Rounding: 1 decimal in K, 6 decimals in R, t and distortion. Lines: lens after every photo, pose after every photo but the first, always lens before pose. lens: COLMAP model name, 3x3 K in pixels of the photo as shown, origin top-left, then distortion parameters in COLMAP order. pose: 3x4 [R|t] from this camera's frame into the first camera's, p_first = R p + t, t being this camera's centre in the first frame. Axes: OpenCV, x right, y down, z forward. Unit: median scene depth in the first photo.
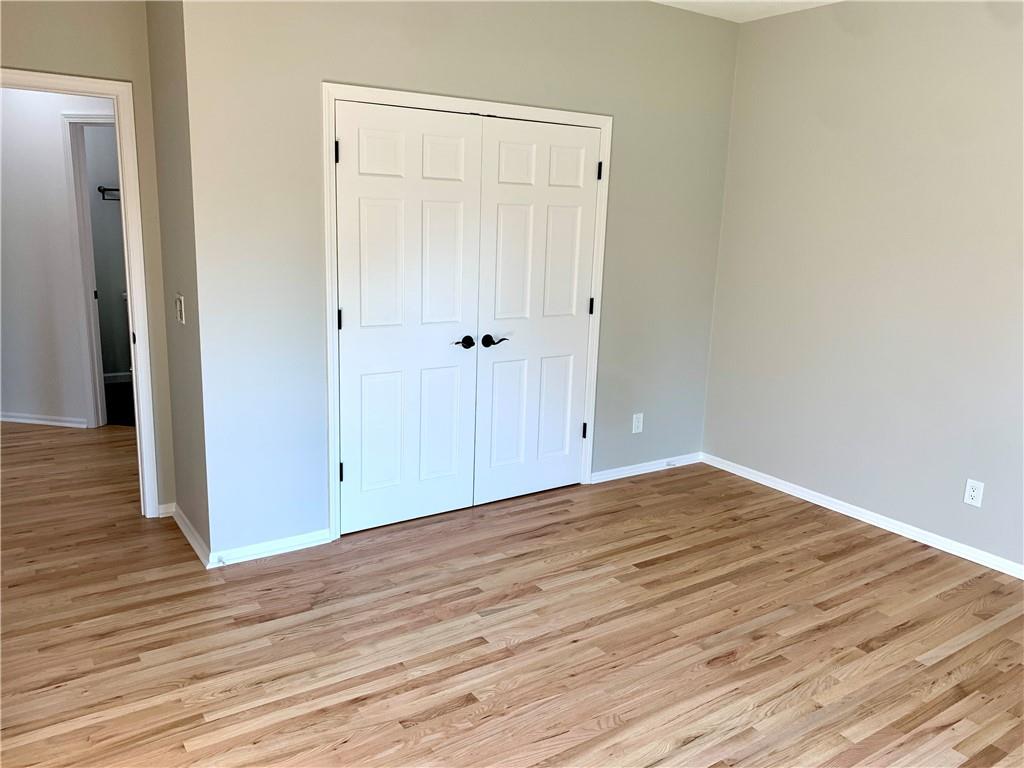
lens RADIAL K [[793.8, 0, 510.6], [0, 793.8, 380.7], [0, 0, 1]] dist [0.051686, -0.063889]
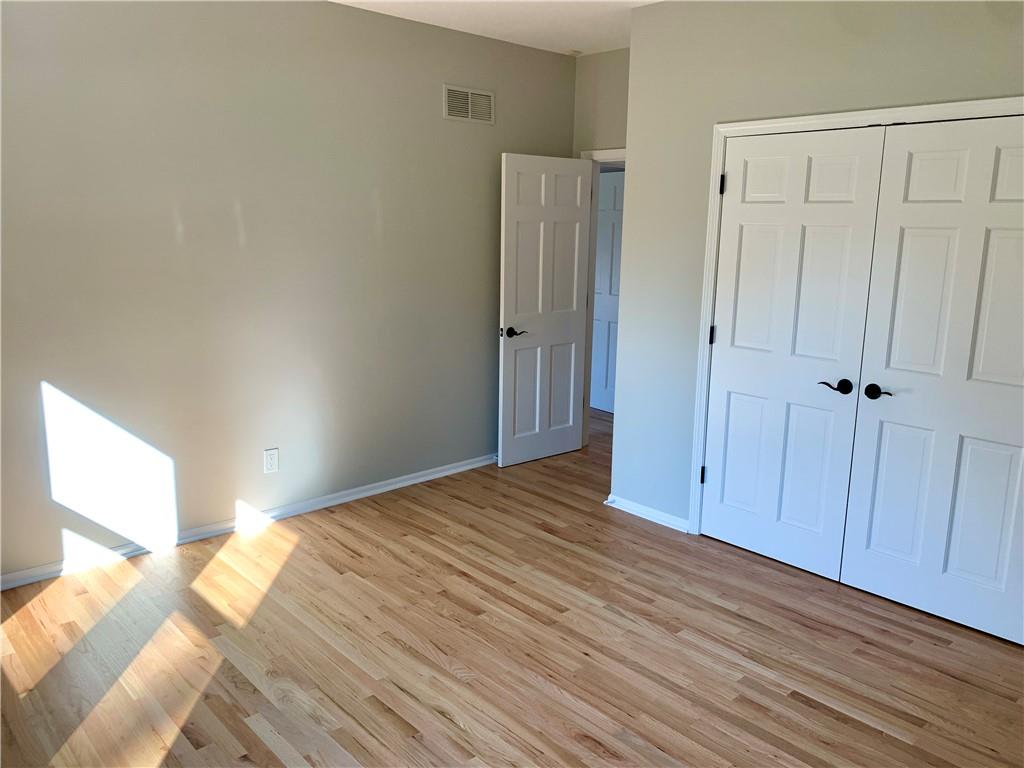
lens RADIAL K [[793.8, 0, 518.5], [0, 793.8, 380.1], [0, 0, 1]] dist [0.051686, -0.063889]
pose [[0.152379, 0.161225, -0.975083, 0.923399], [-0.230522, 0.965190, 0.123565, -0.101319], [0.961062, 0.205950, 0.184241, 0.621696]]
